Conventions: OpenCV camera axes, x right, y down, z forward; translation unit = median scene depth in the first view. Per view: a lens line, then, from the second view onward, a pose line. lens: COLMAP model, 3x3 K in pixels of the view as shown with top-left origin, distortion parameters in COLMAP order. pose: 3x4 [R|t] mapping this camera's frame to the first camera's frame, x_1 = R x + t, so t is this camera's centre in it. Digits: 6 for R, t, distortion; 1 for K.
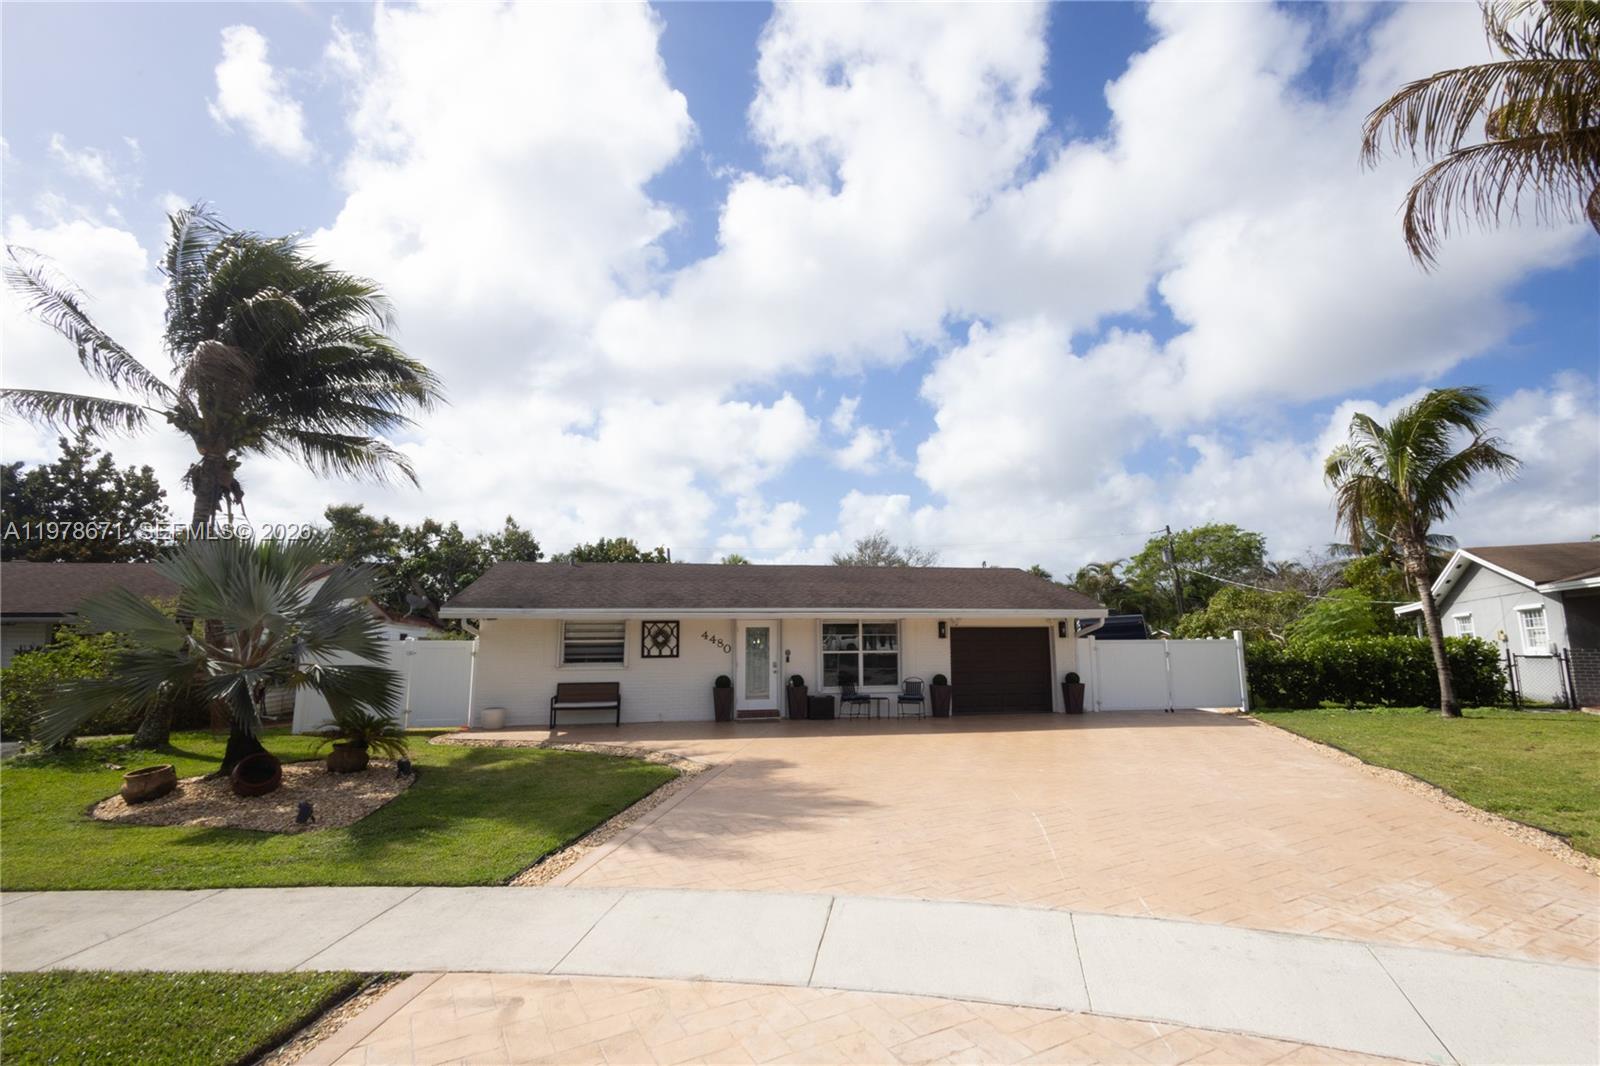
lens RADIAL K [[741.2, 0, 800.0], [0, 741.2, 533.0], [0, 0, 1]] dist [0.037168, 0.000176]
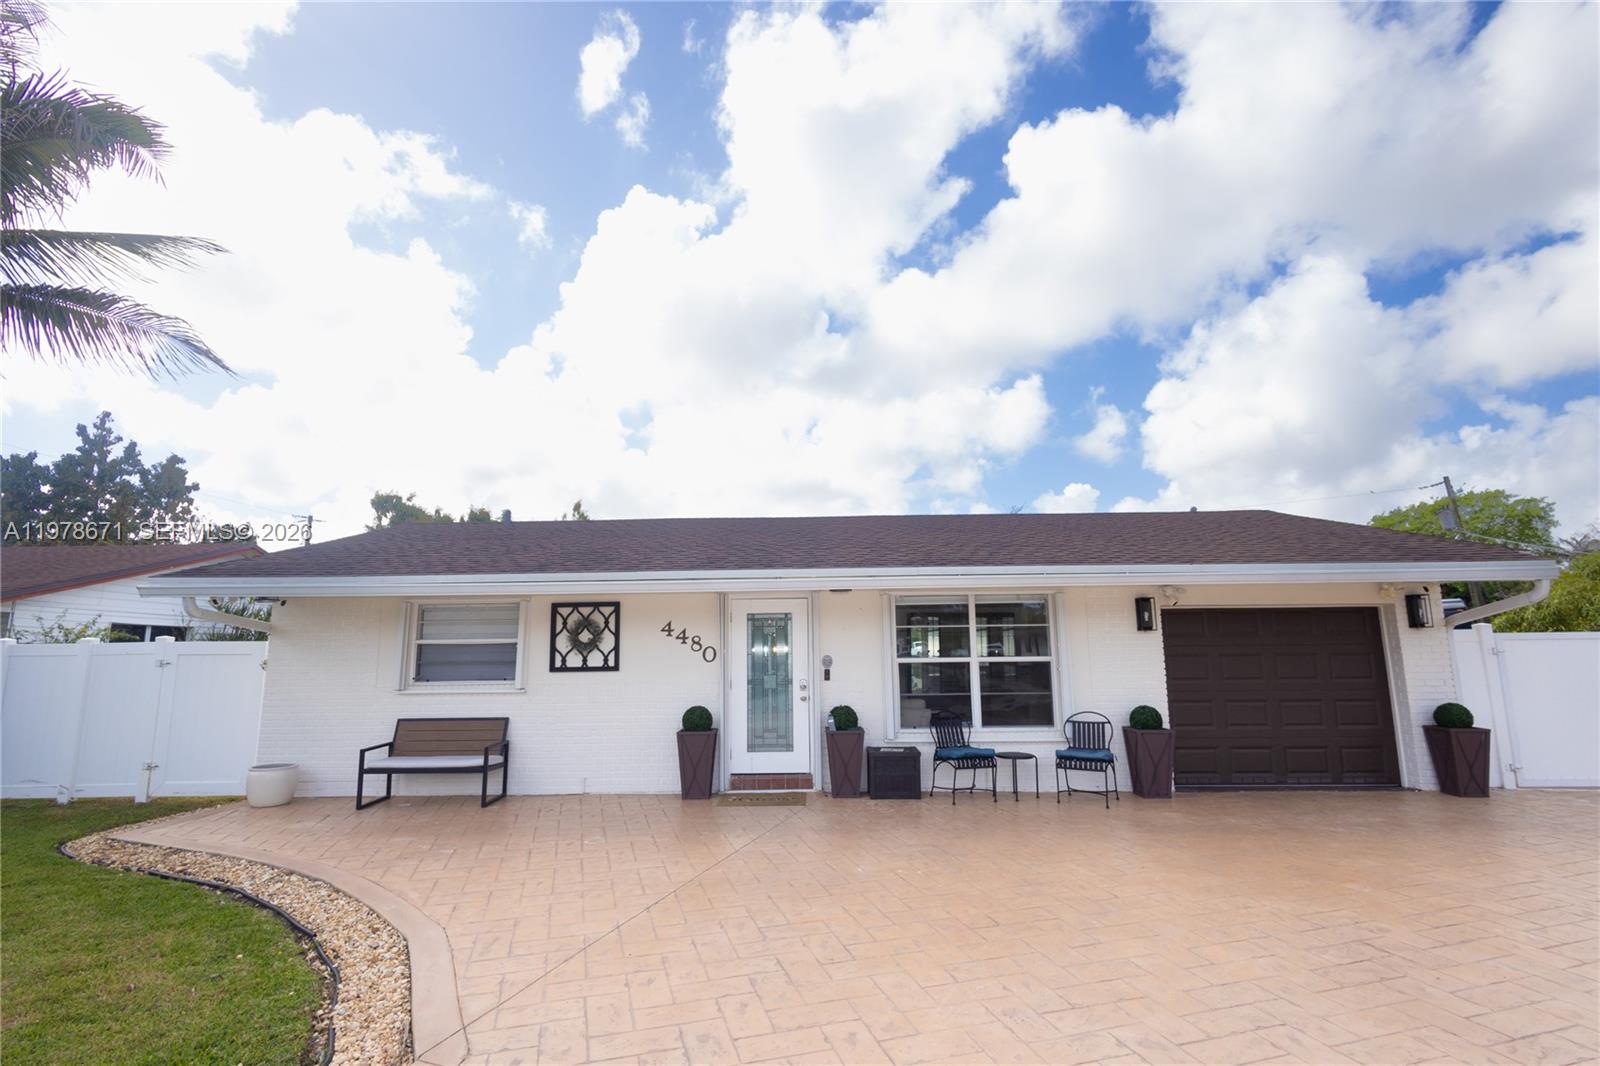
lens RADIAL K [[744.9, 0, 800.0], [0, 744.9, 533.0], [0, 0, 1]] dist [0.003284, 0.000366]
pose [[0.985667, -0.030603, -0.165903, 0.053248], [0.028238, 0.999463, -0.016599, 0.081558], [0.166322, 0.011676, 0.986002, 0.496087]]
